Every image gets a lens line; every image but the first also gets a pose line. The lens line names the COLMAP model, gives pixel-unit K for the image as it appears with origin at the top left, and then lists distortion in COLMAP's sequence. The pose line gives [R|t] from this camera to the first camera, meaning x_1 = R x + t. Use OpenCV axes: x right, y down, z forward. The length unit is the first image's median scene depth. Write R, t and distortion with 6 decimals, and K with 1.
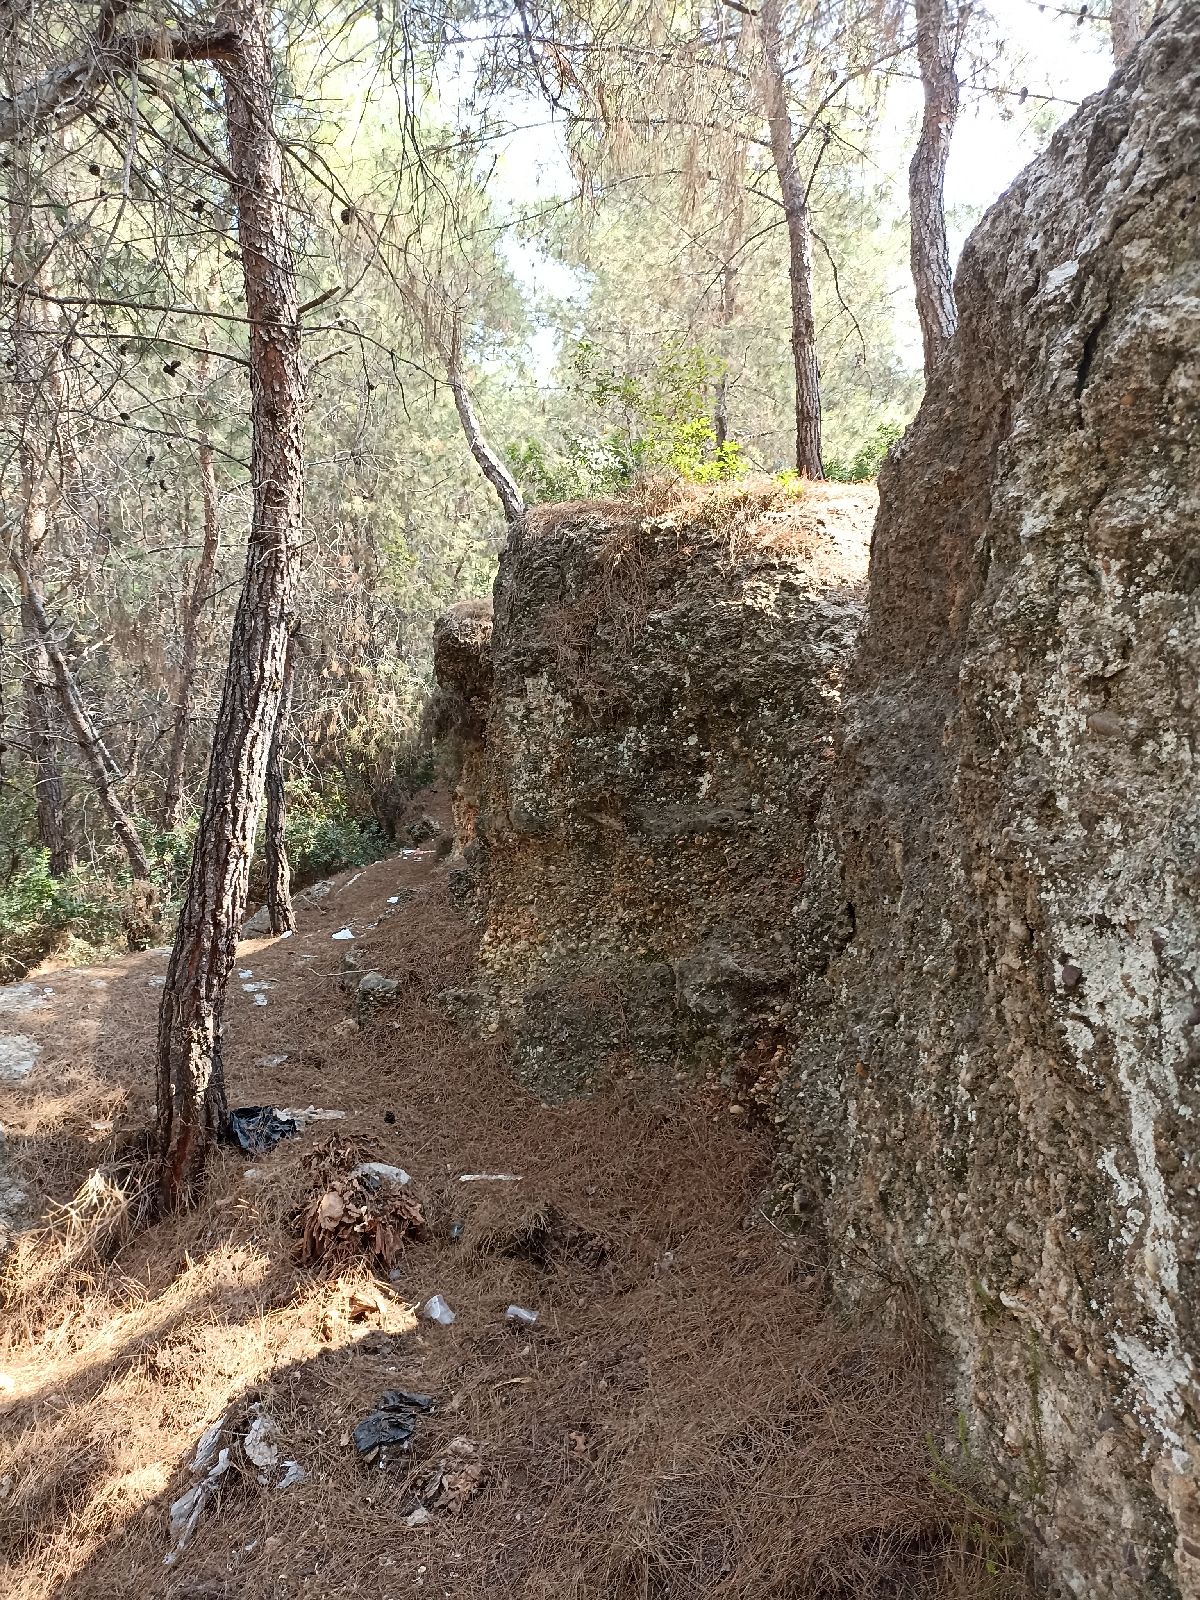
lens RADIAL K [[1222.9, 0, 628.4], [0, 1222.9, 758.6], [0, 0, 1]] dist [0.048737, -0.046993]
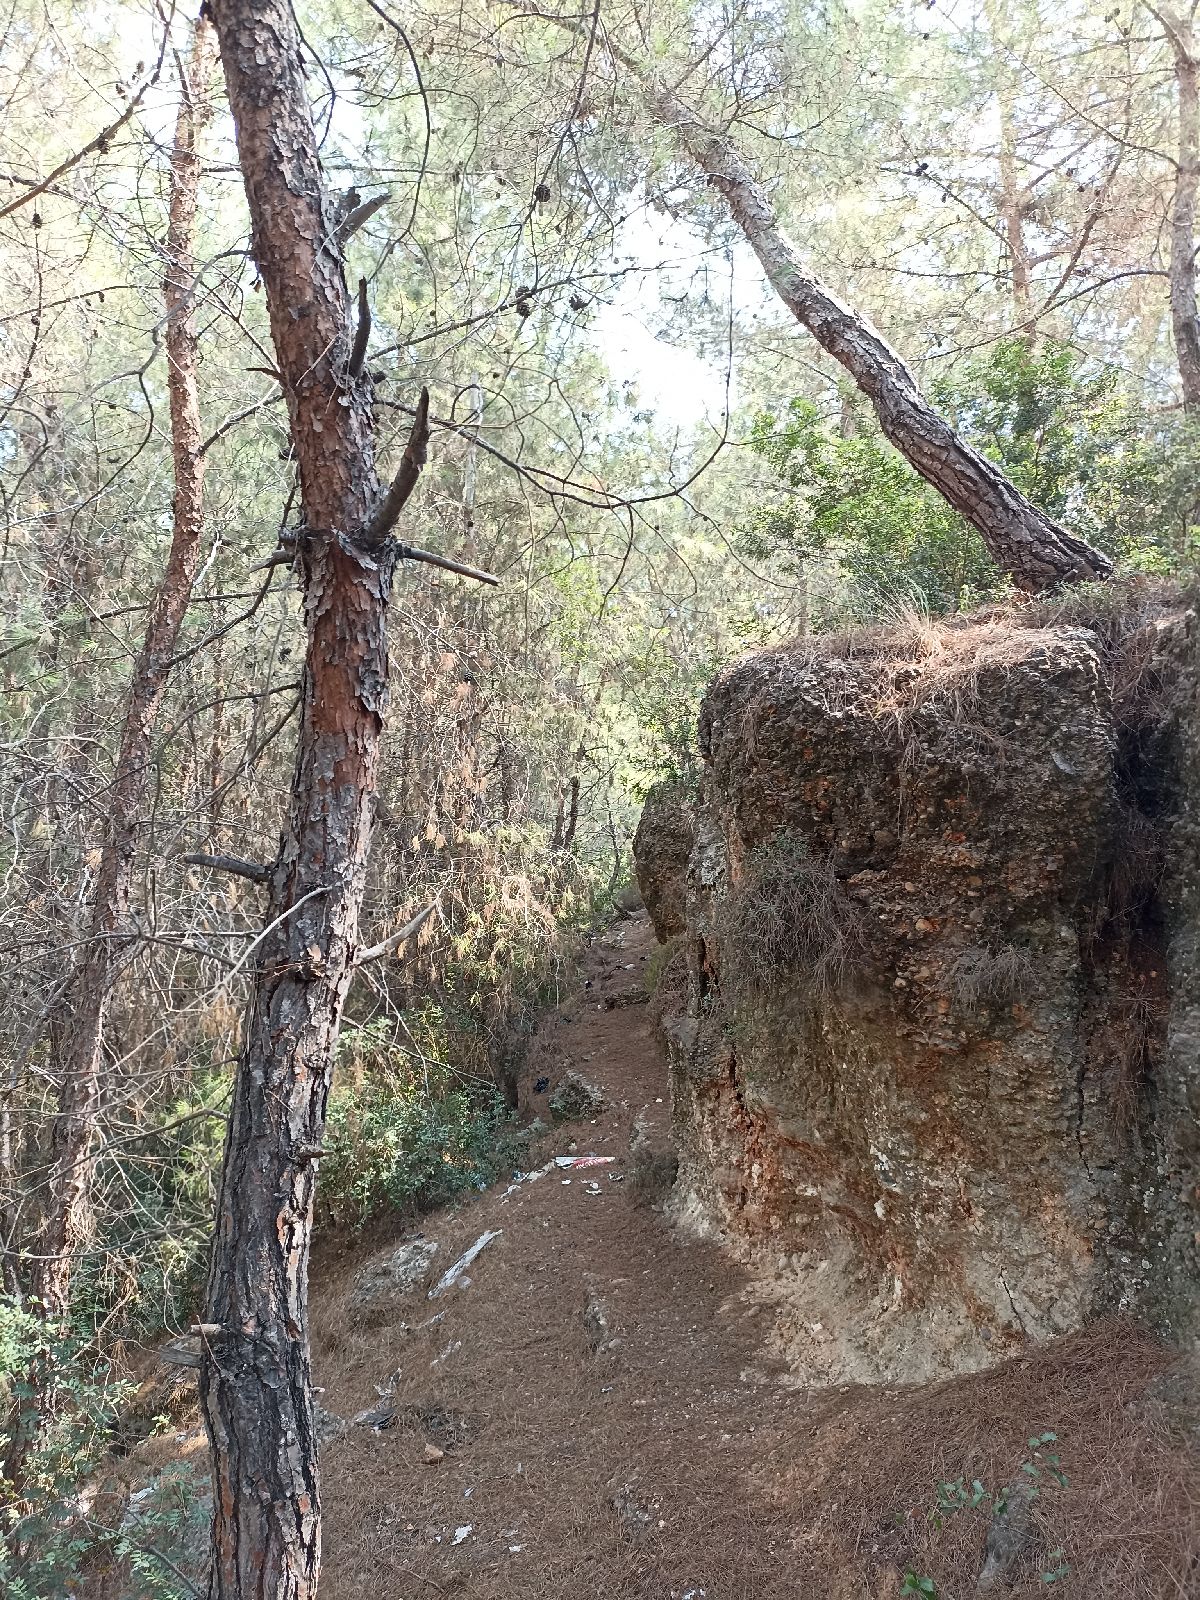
lens RADIAL K [[1222.9, 0, 628.4], [0, 1222.9, 758.6], [0, 0, 1]] dist [0.048737, -0.046993]
pose [[0.998295, -0.022653, -0.053788, -0.107572], [0.014519, 0.989020, -0.147070, -0.020168], [0.056529, 0.146038, 0.987663, 0.395922]]
